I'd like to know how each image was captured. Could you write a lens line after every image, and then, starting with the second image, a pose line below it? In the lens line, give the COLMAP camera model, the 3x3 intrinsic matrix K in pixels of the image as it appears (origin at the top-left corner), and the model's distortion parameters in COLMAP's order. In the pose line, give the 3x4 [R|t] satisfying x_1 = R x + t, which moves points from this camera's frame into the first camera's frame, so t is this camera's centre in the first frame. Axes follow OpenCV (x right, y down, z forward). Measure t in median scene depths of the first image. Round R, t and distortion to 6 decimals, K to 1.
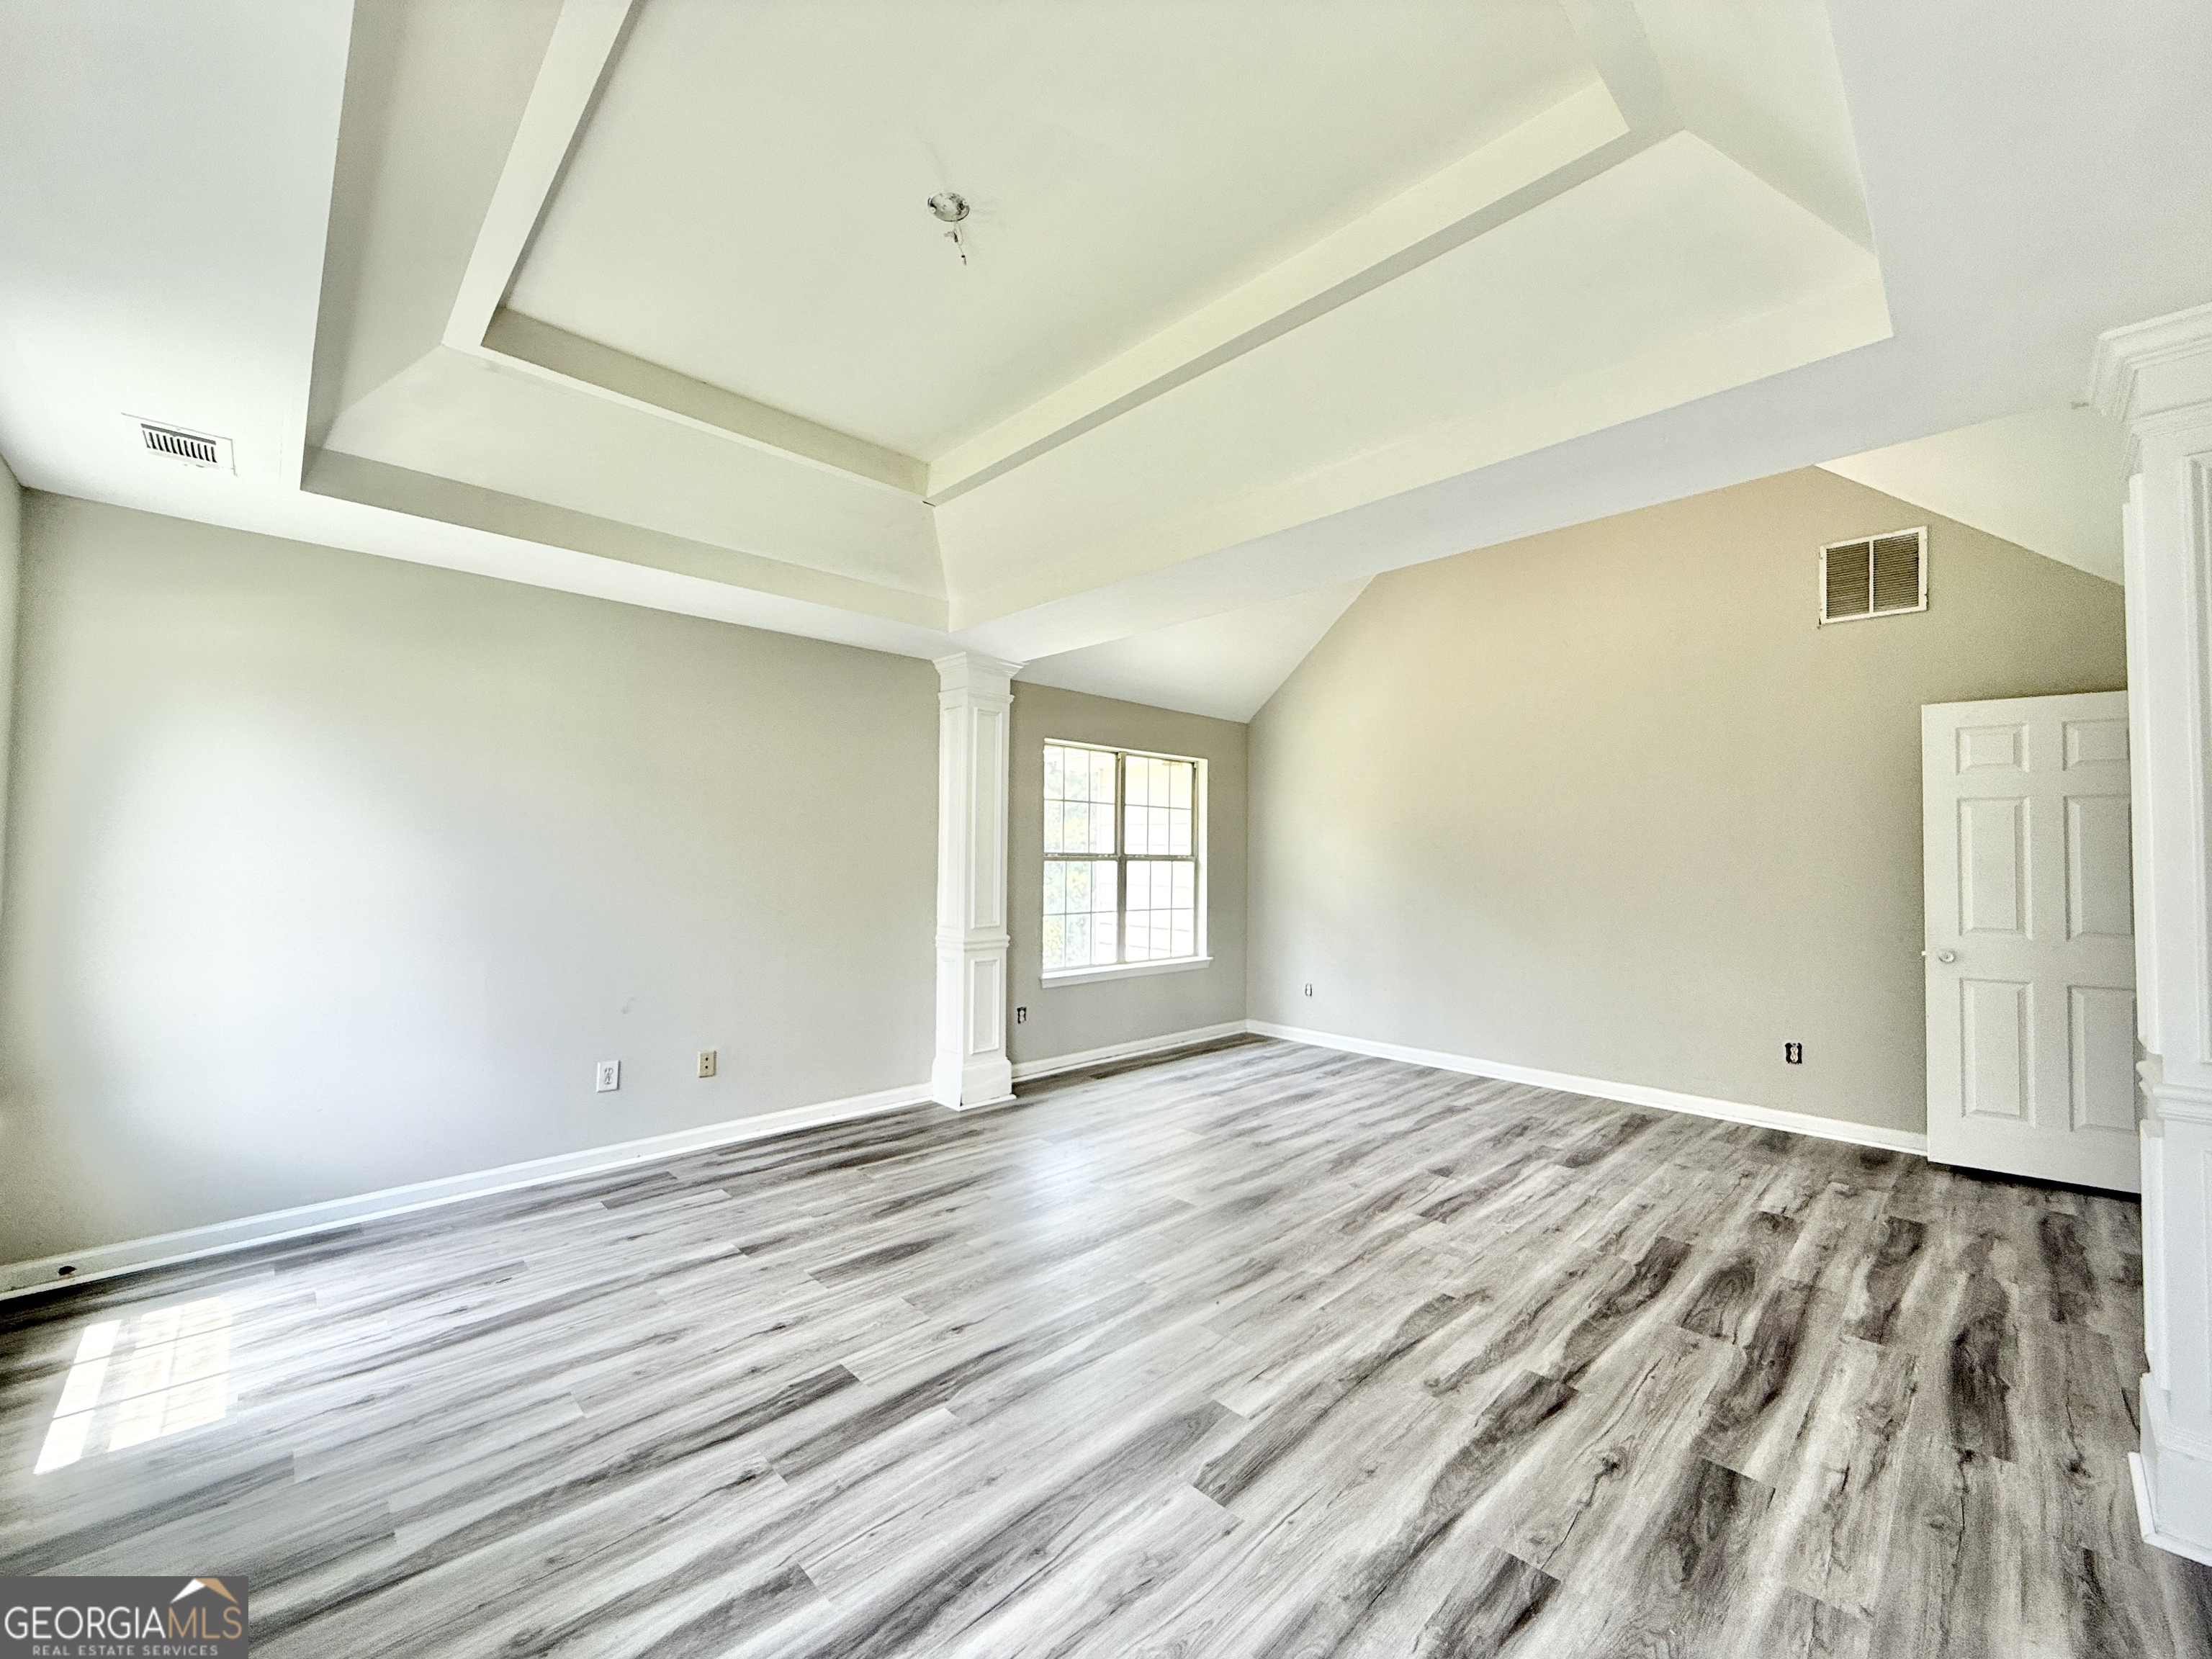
lens RADIAL K [[882.2, 0, 1101.4], [0, 882.2, 835.5], [0, 0, 1]] dist [-0.002141, 0.000473]
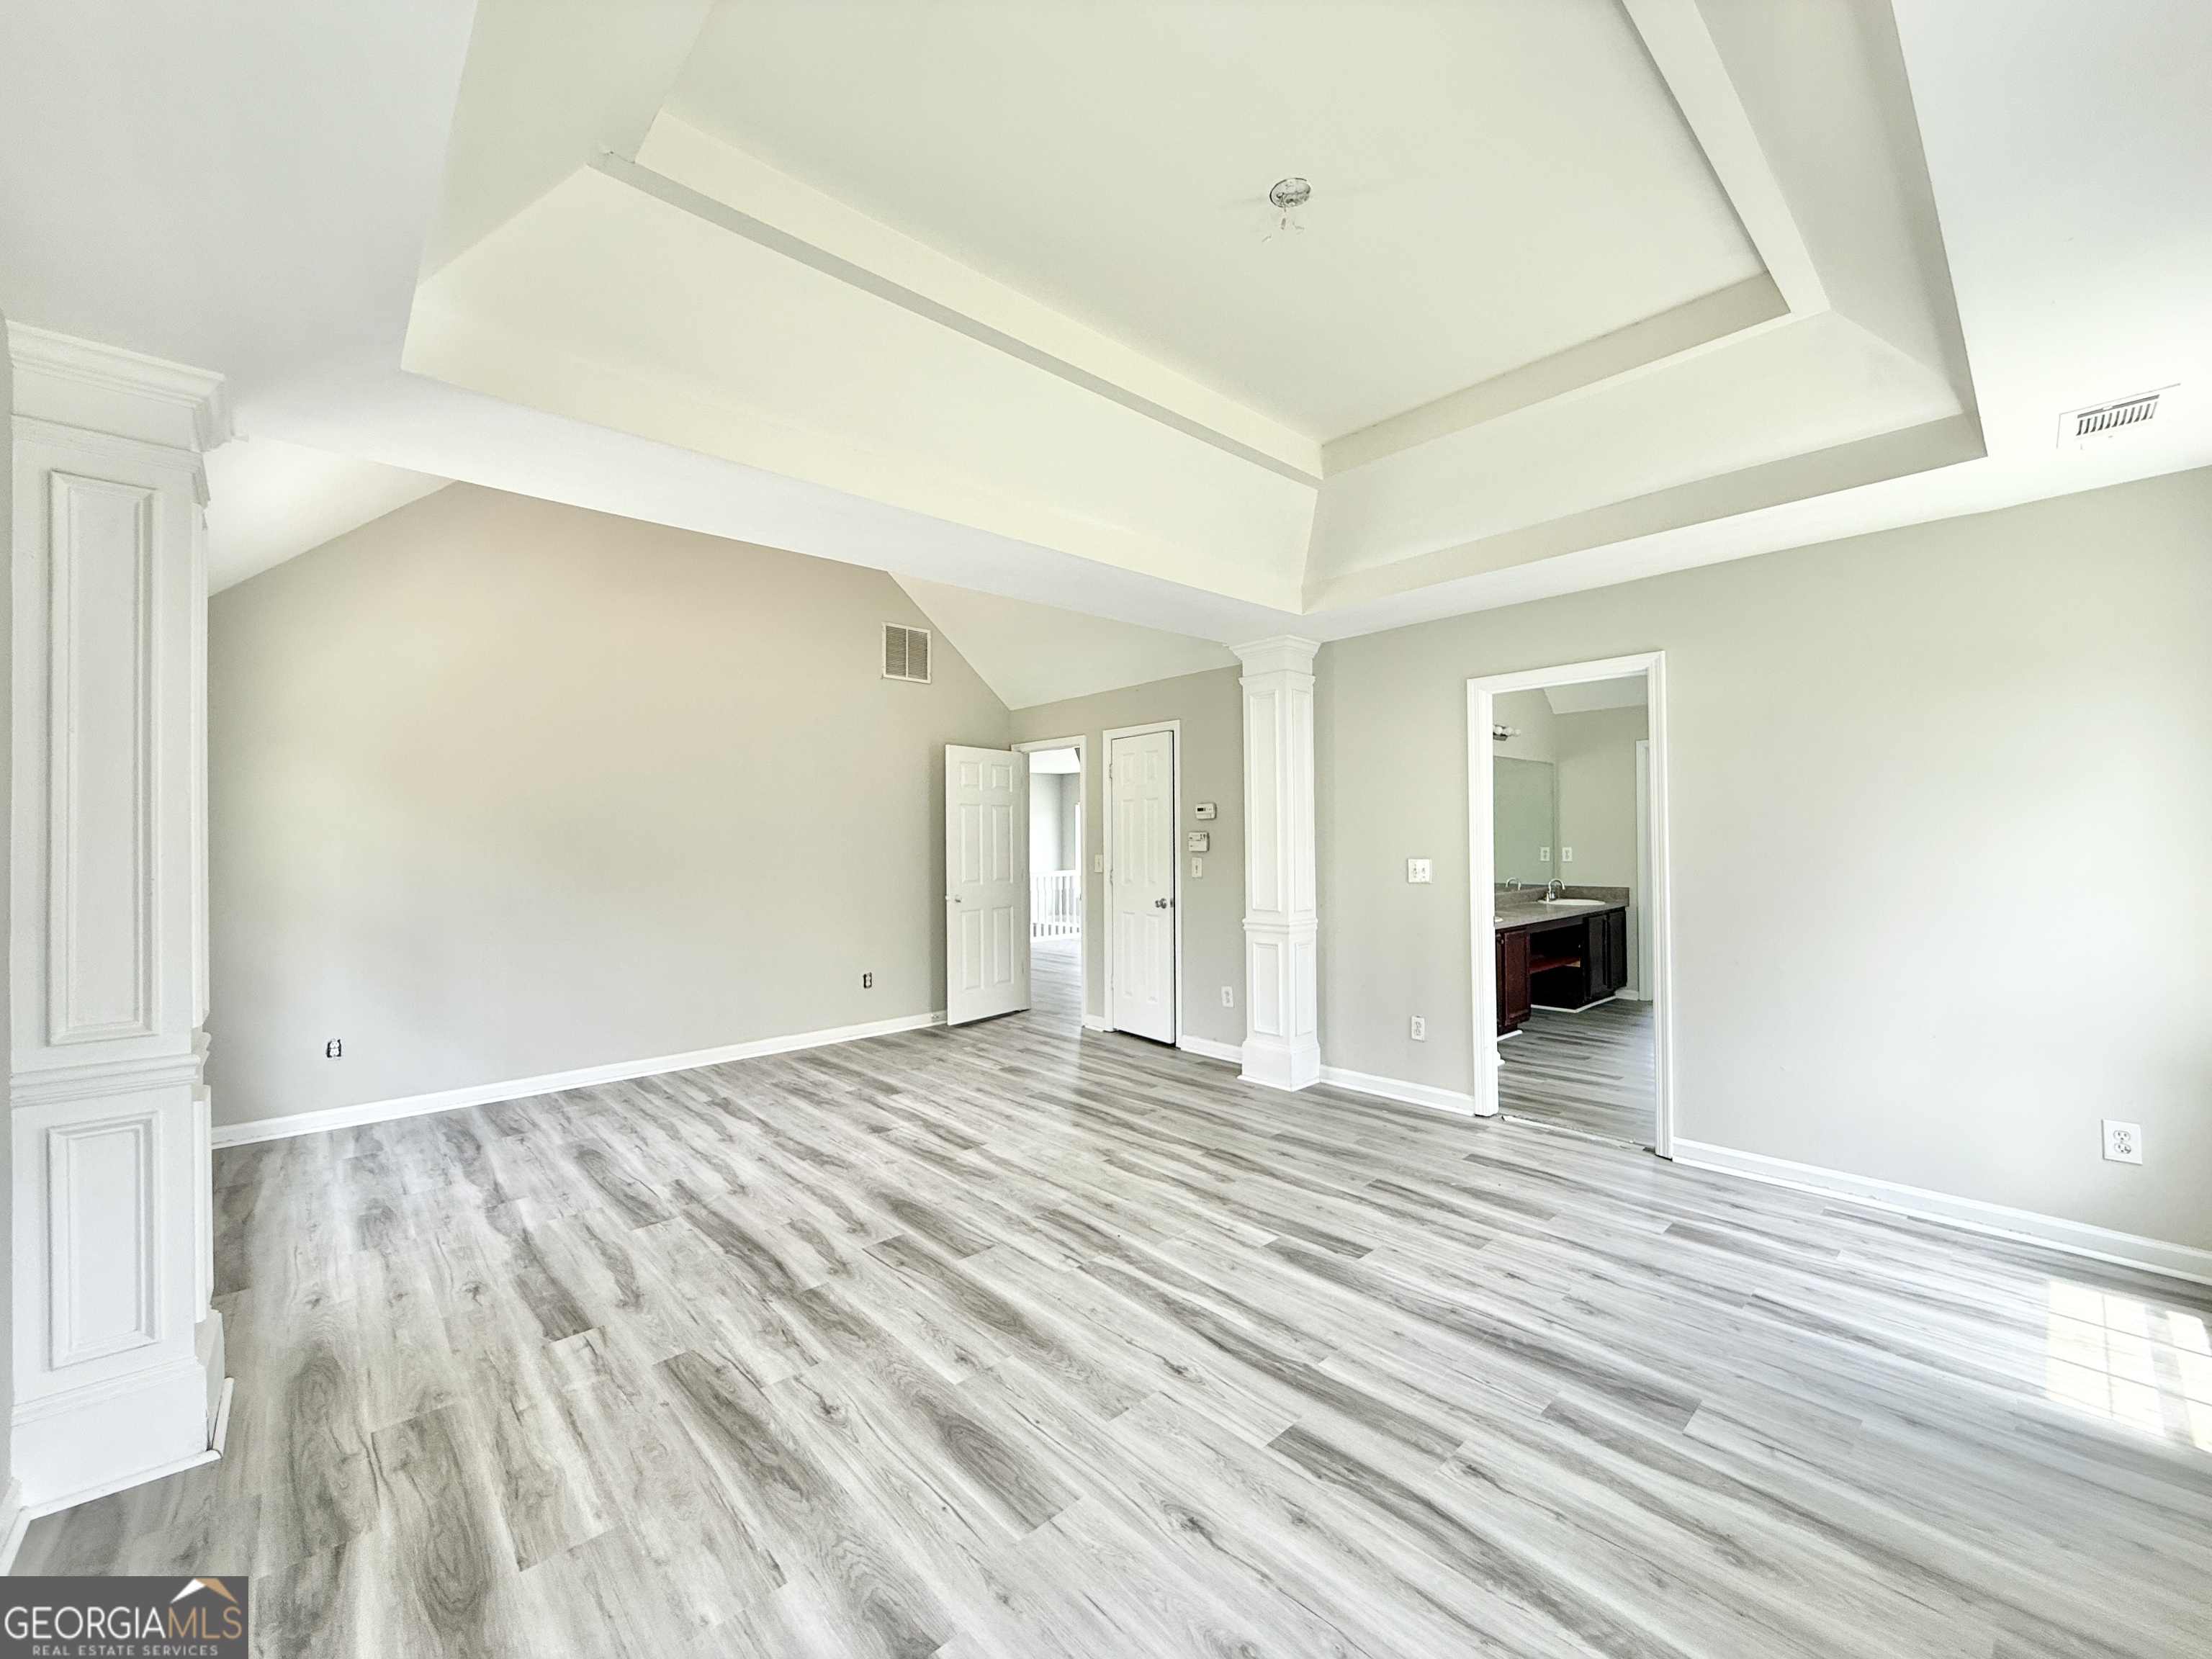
lens RADIAL K [[882.2, 0, 1101.4], [0, 882.2, 835.5], [0, 0, 1]] dist [-0.002141, 0.000473]
pose [[0.028717, -0.004901, 0.999576, -0.851625], [-0.014675, 0.999878, 0.005324, 0.007259], [-0.999480, -0.014822, 0.028642, 0.849559]]
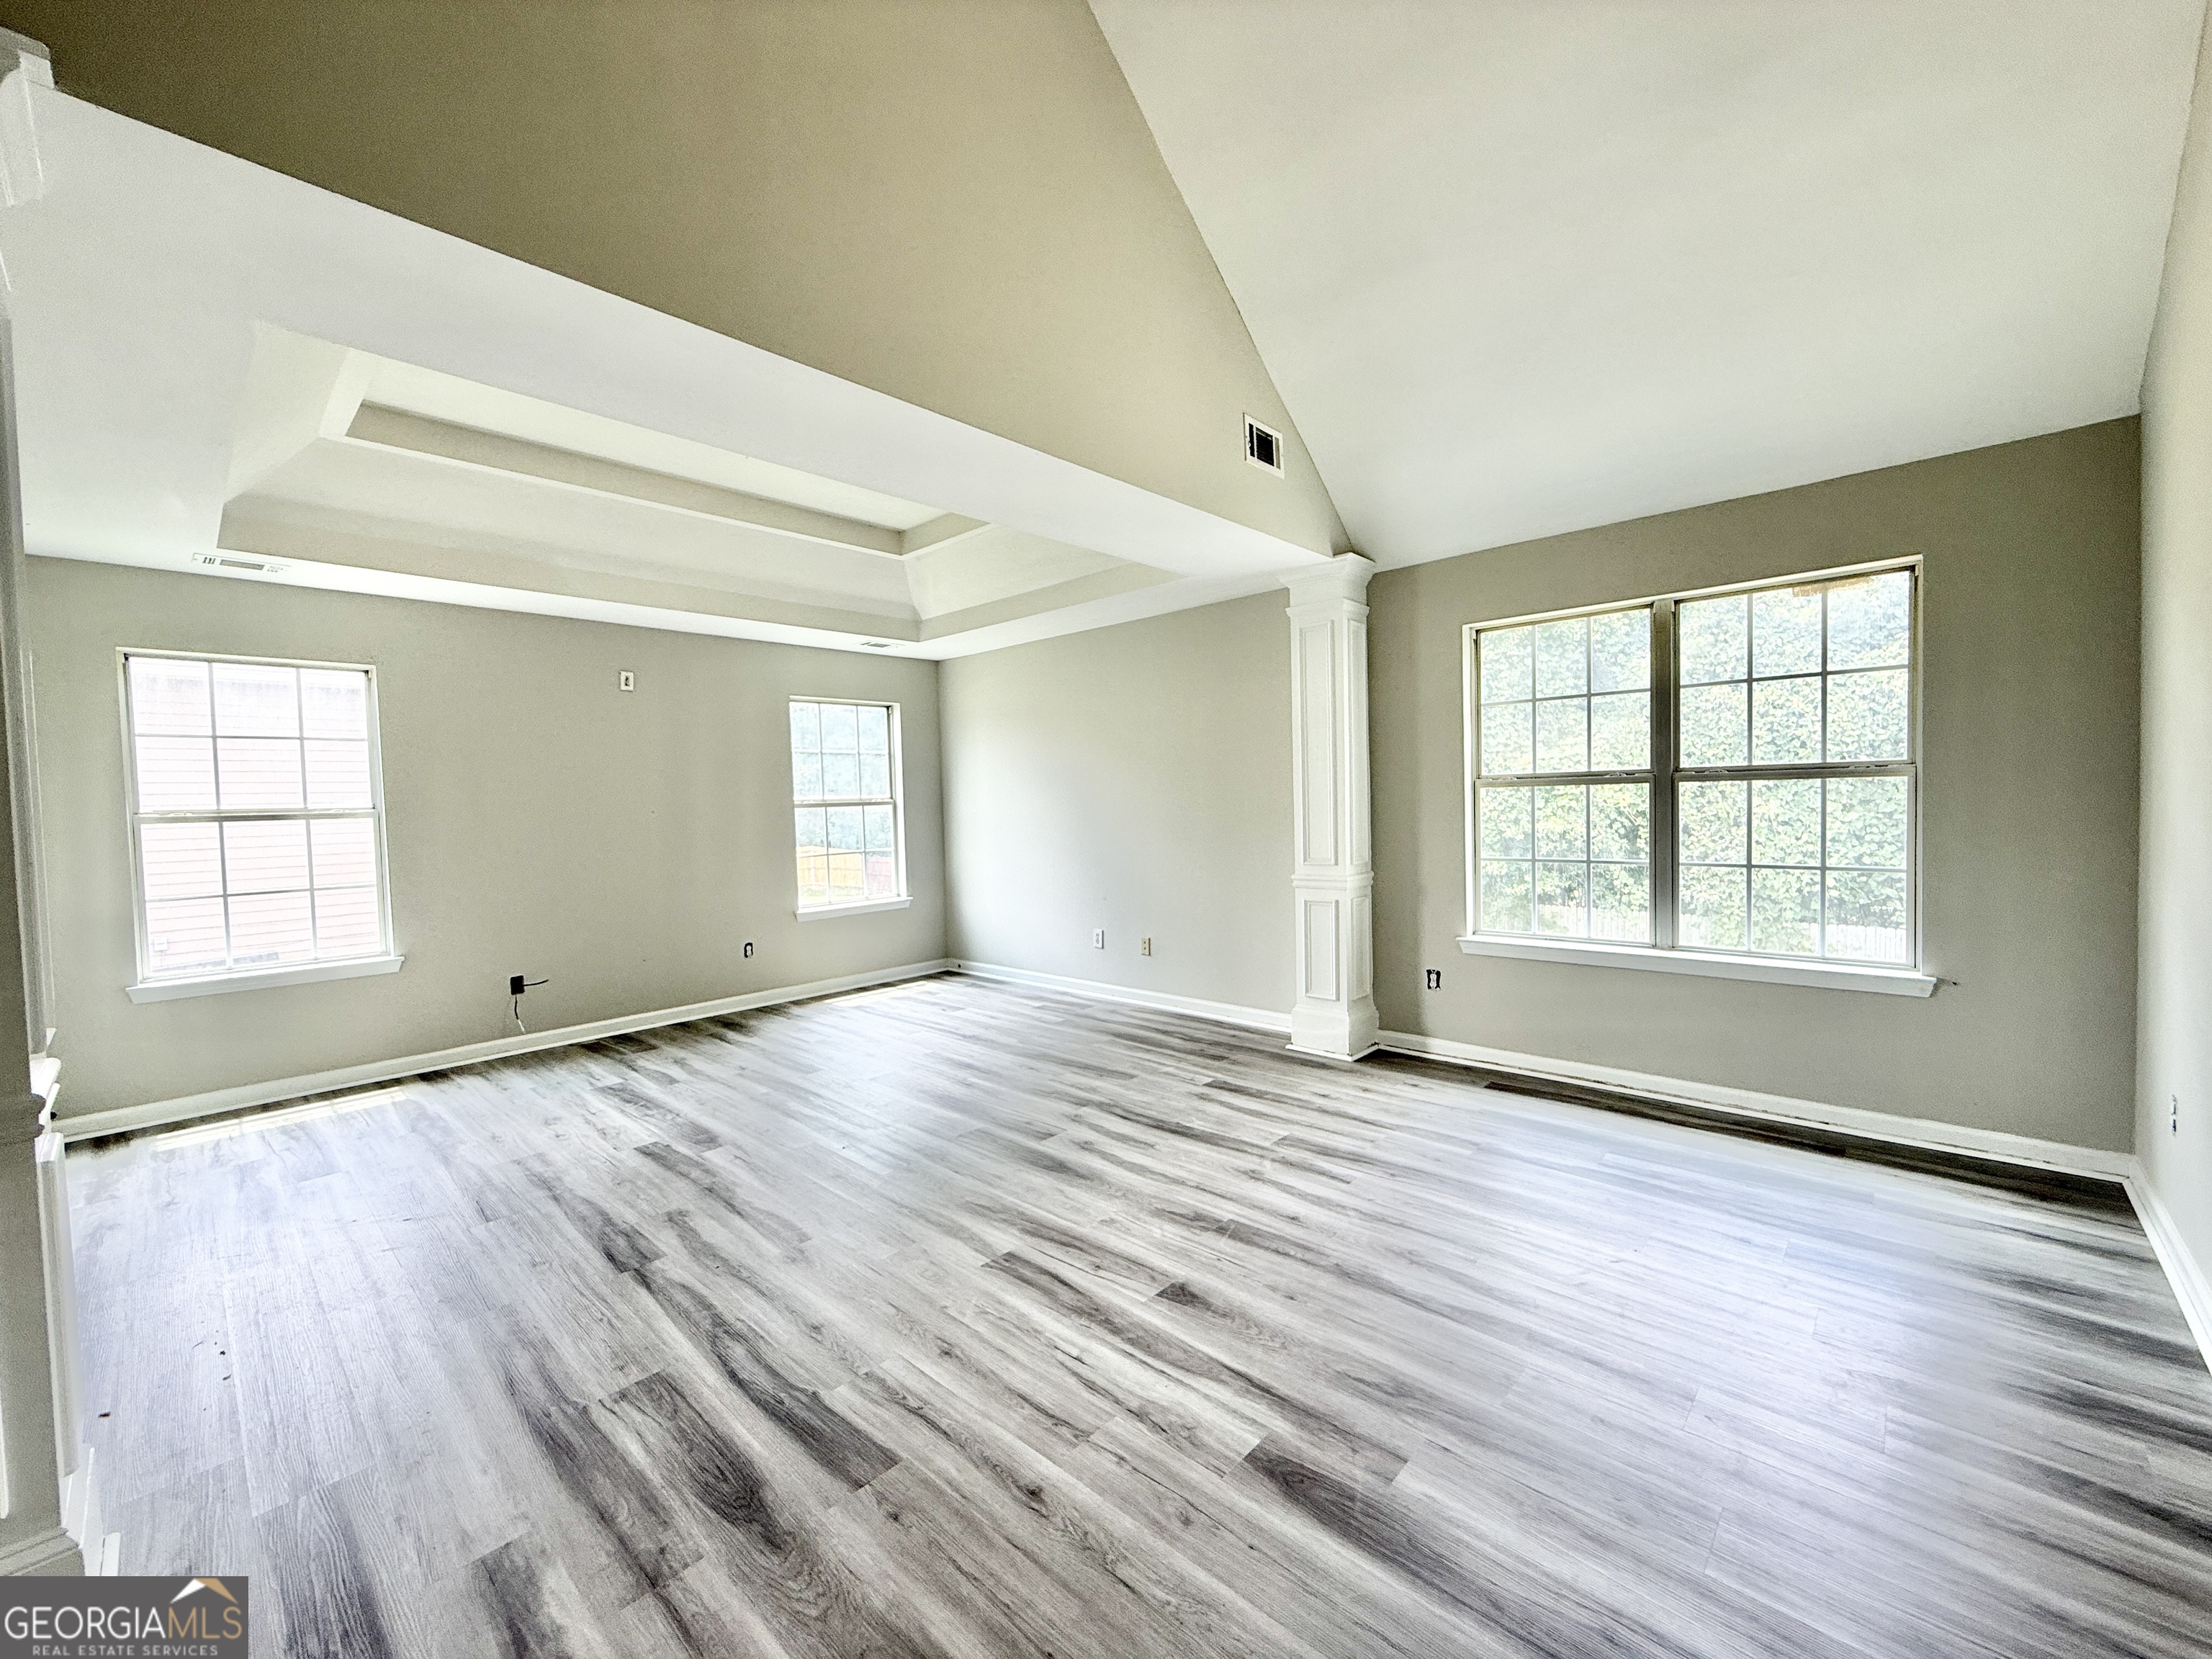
lens RADIAL K [[882.2, 0, 1101.4], [0, 882.2, 835.5], [0, 0, 1]] dist [-0.002141, 0.000473]
pose [[0.048601, 0.028899, -0.998400, 1.199064], [0.053724, 0.998059, 0.031504, 0.050759], [0.997372, -0.055169, 0.046954, 1.136856]]
